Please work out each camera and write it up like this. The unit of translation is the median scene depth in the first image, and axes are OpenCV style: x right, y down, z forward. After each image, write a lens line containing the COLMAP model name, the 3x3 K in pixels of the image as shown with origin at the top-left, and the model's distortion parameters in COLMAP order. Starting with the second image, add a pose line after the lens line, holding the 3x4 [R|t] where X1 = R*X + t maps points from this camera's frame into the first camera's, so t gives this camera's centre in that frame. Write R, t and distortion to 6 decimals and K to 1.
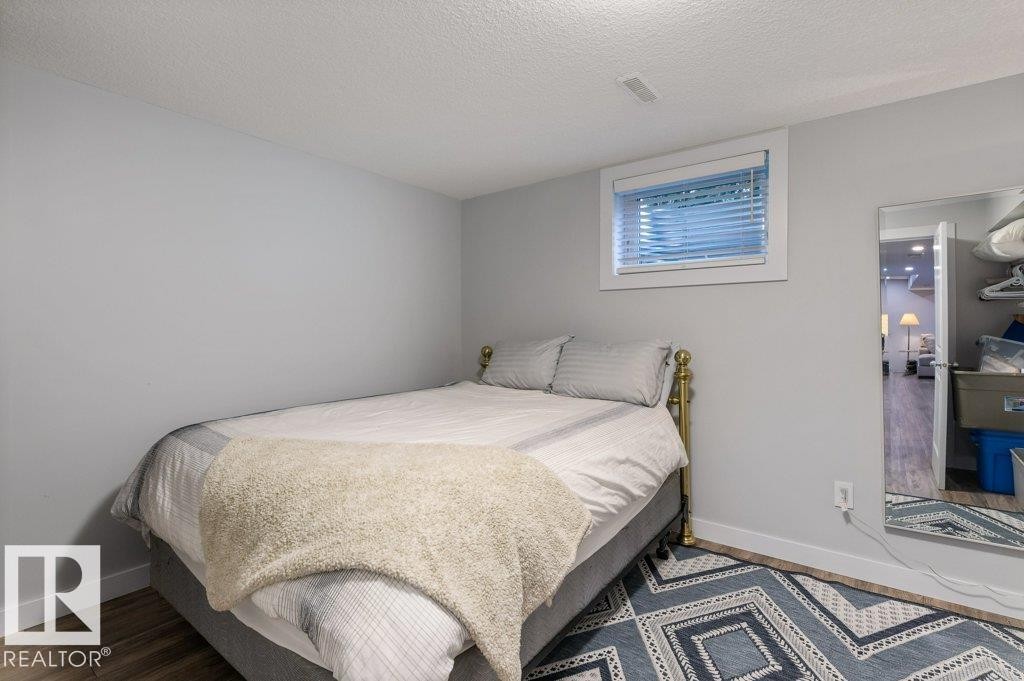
lens RADIAL K [[505.4, 0, 513.5], [0, 505.4, 329.6], [0, 0, 1]] dist [0.001372, 0.000129]
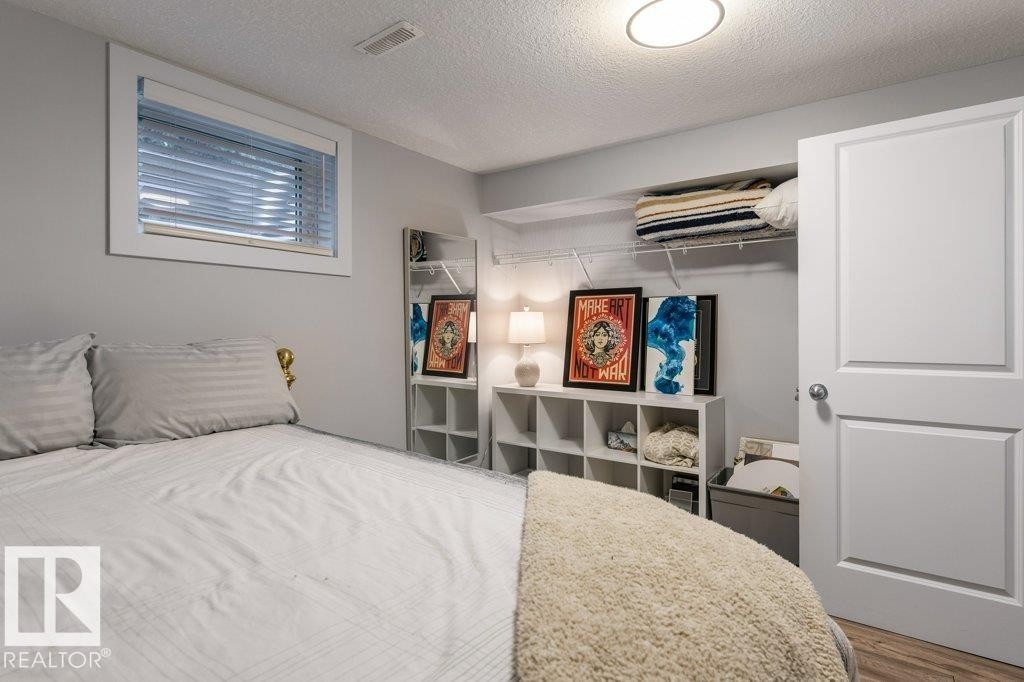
lens RADIAL K [[505.4, 0, 513.5], [0, 505.4, 330.1], [0, 0, 1]] dist [0.001372, 0.000129]
pose [[-0.020606, -0.008918, 0.999748, -0.485259], [-0.002808, 0.999957, 0.008862, 0.001760], [-0.999784, -0.002625, -0.020631, 0.654391]]
